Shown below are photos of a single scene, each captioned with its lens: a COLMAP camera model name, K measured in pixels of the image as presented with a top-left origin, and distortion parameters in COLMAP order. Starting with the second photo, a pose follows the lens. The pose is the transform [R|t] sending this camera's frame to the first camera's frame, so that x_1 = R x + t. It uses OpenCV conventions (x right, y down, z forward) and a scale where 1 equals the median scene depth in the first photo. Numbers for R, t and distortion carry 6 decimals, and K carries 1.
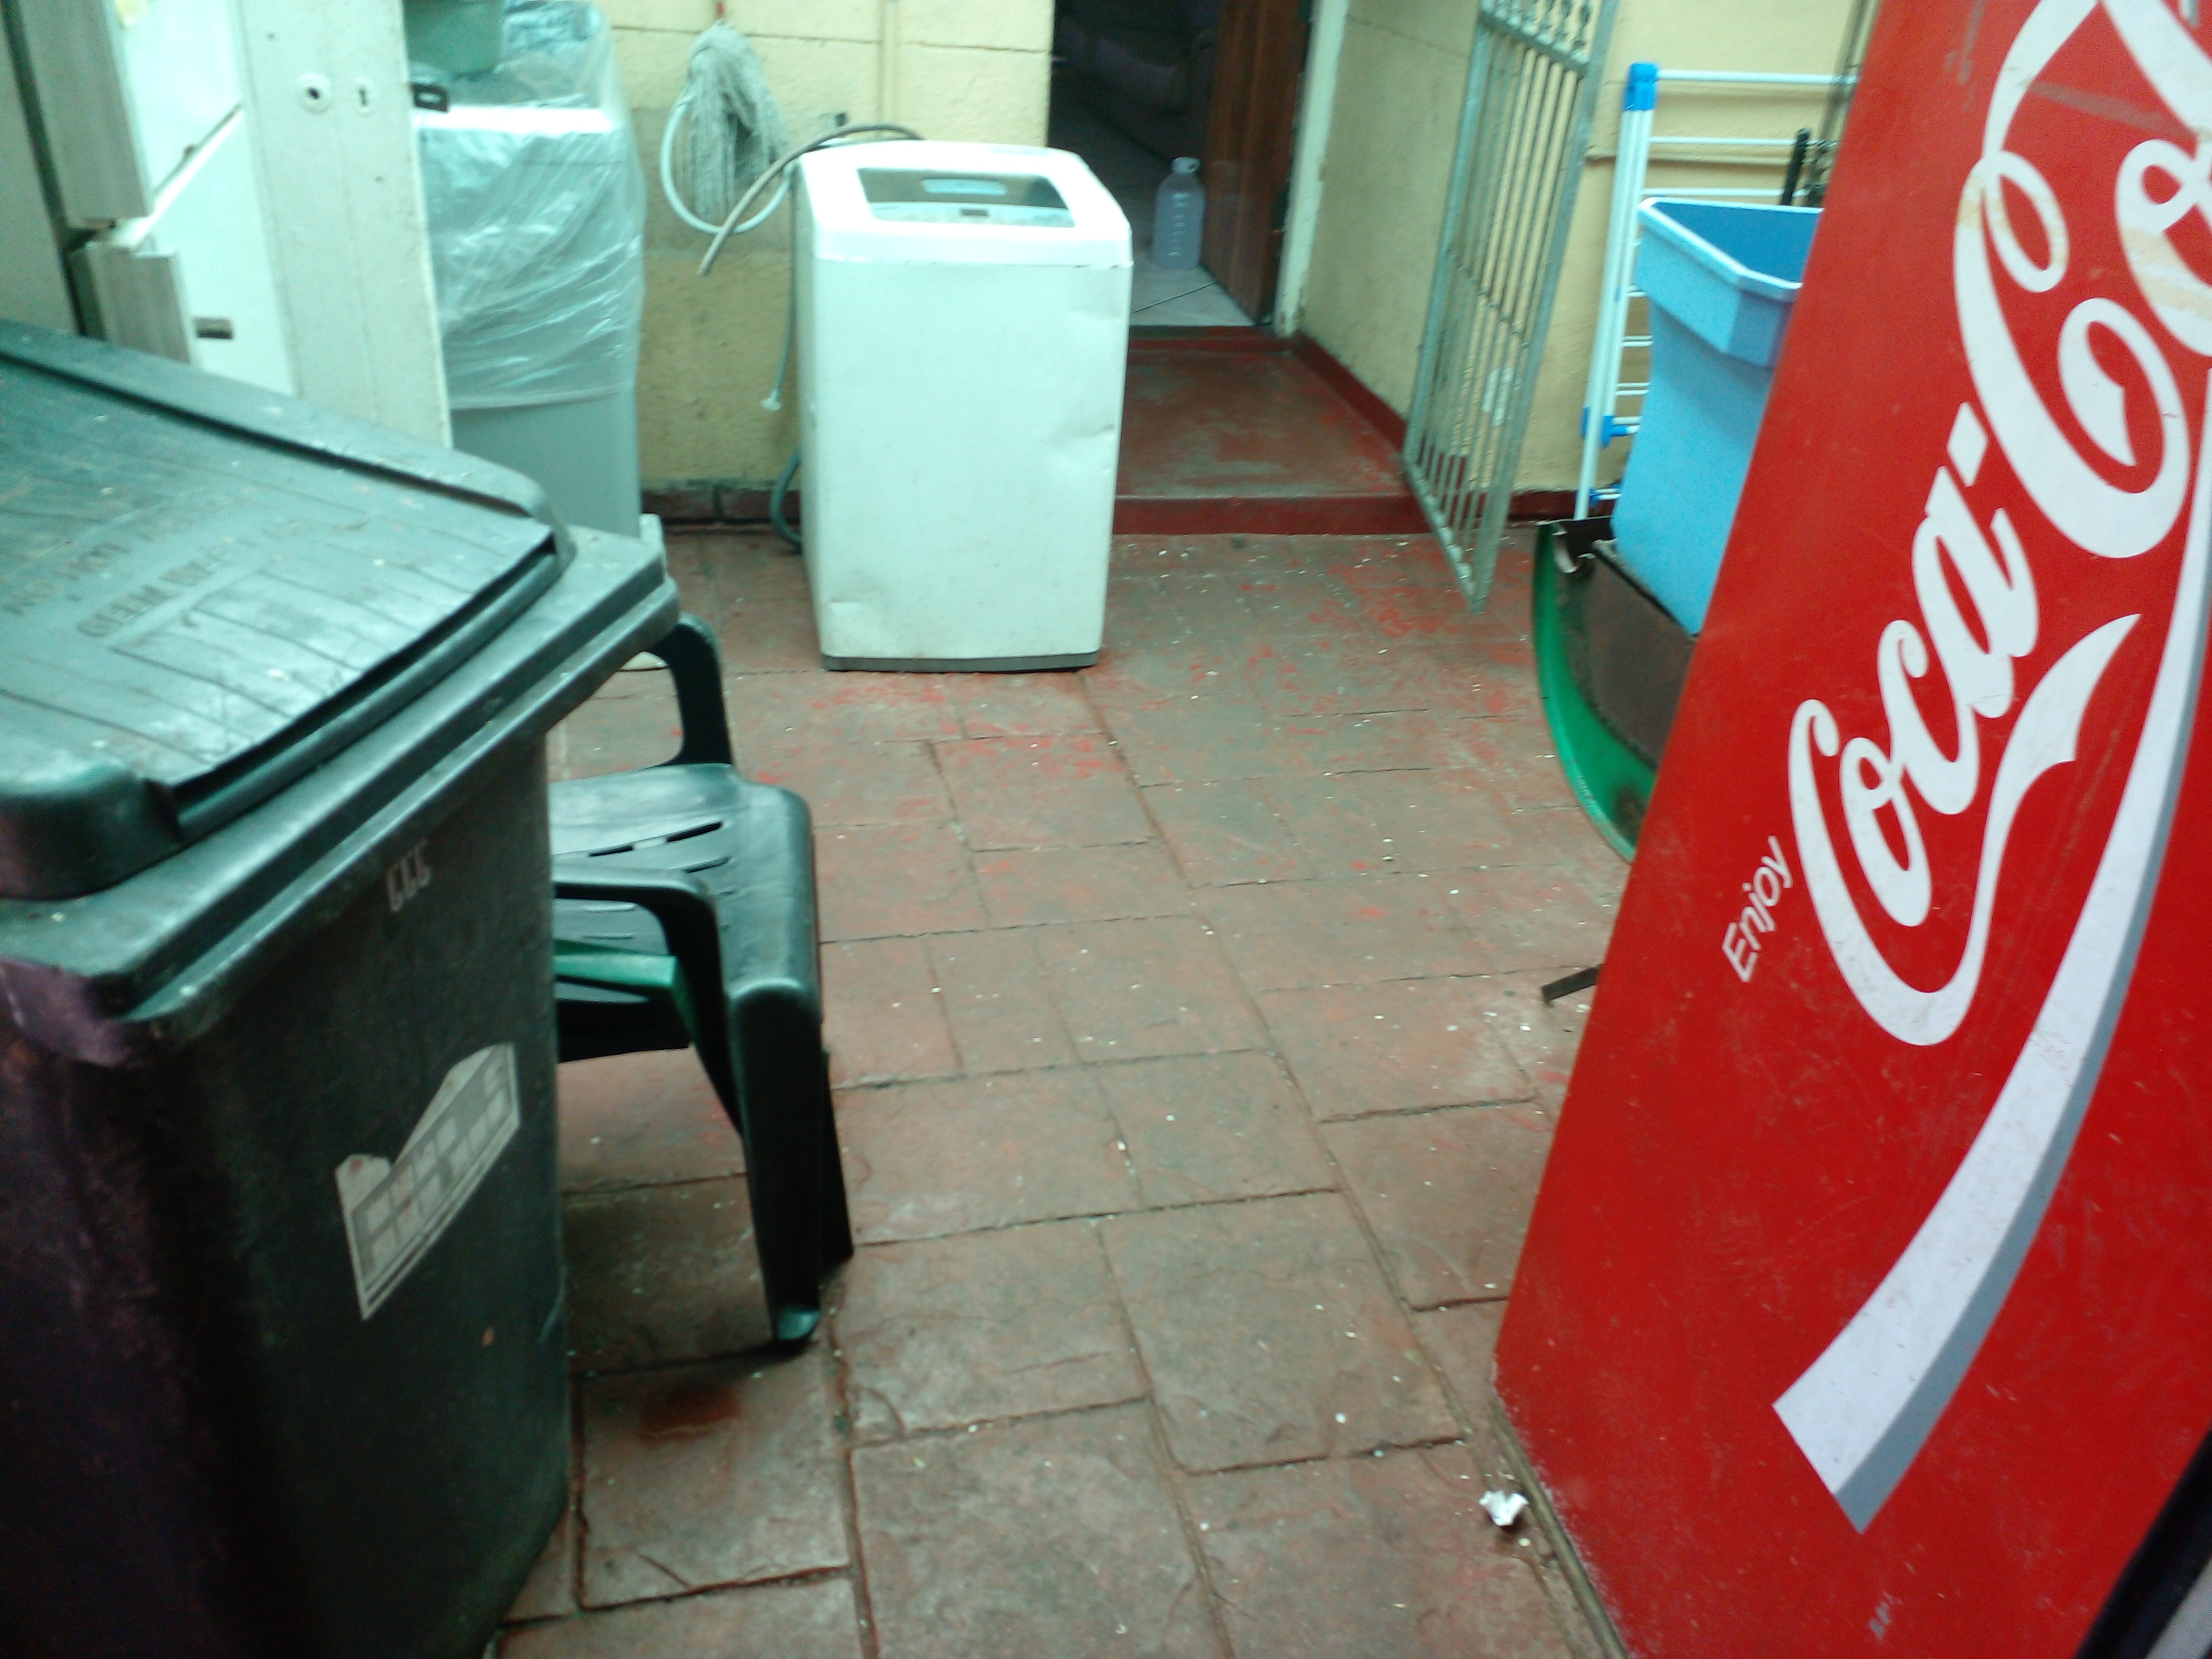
lens RADIAL K [[1751.4, 0, 1110.4], [0, 1751.4, 844.0], [0, 0, 1]] dist [0.054613, -0.070106]
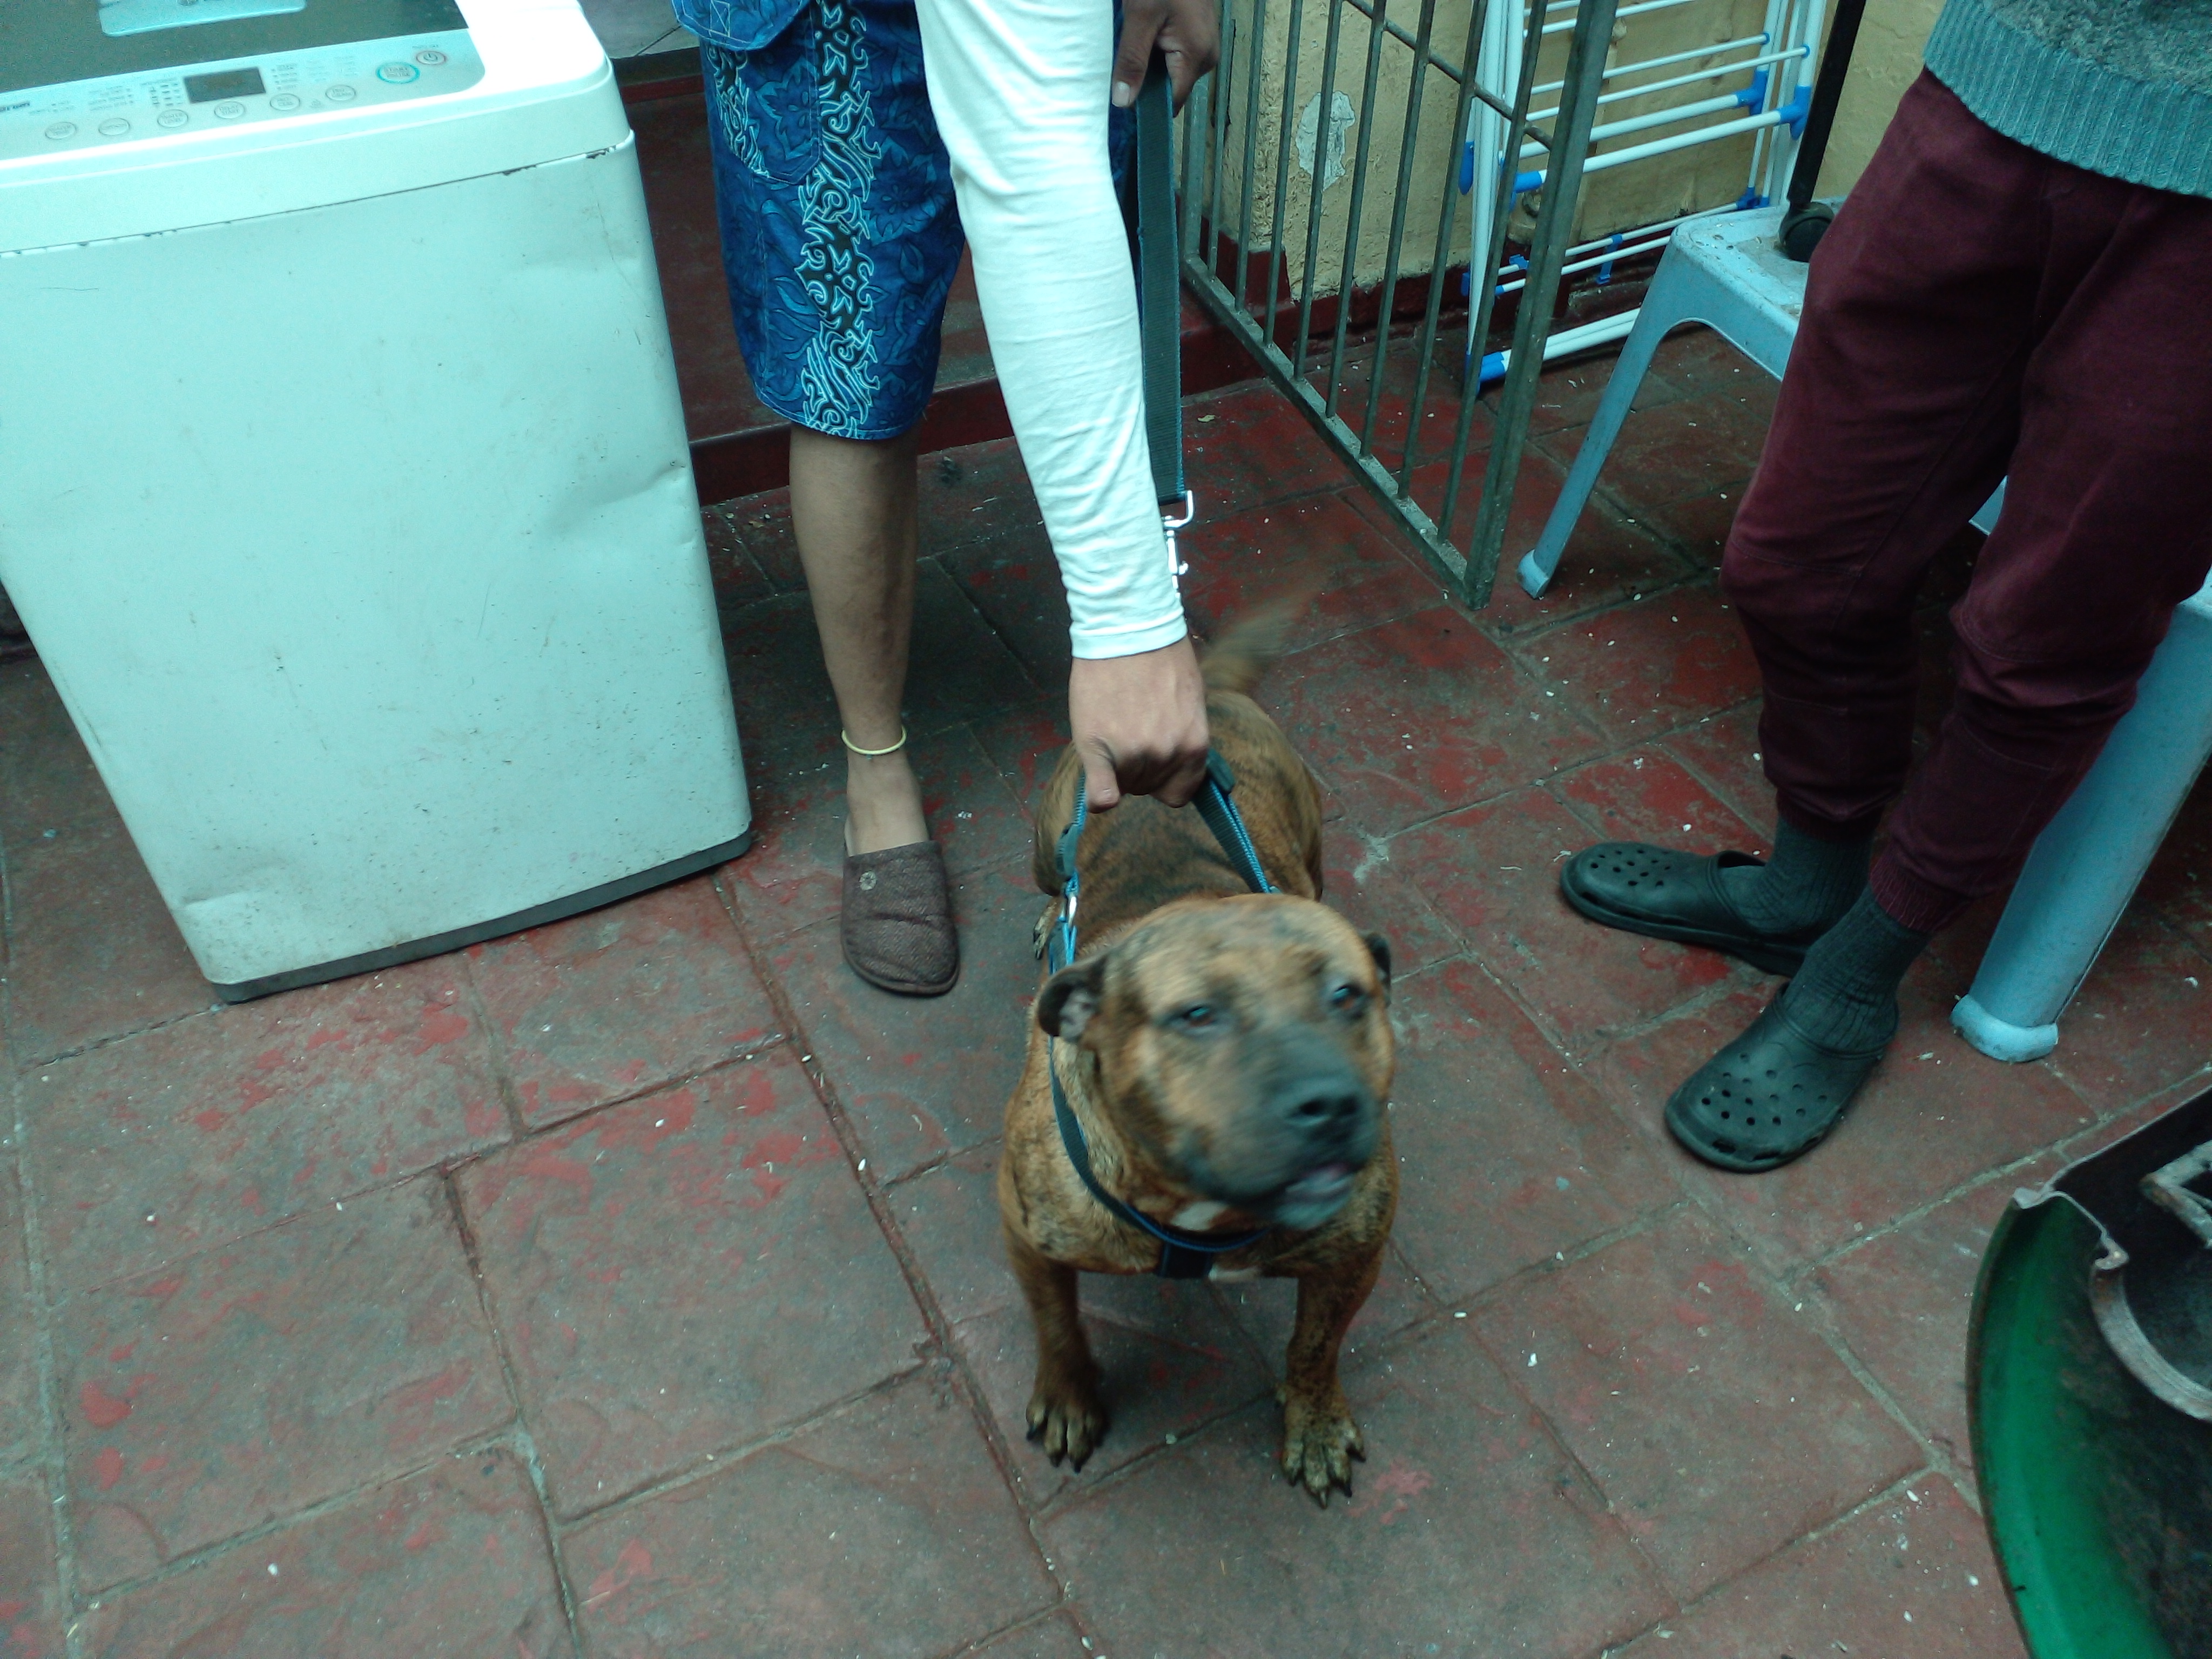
lens RADIAL K [[1751.4, 0, 1084.1], [0, 1751.4, 807.9], [0, 0, 1]] dist [0.054613, -0.070106]
pose [[0.974802, -0.194935, 0.108454, 0.039797], [0.166743, 0.959694, 0.226240, -0.237548], [-0.148185, -0.202455, 0.968015, 0.492625]]
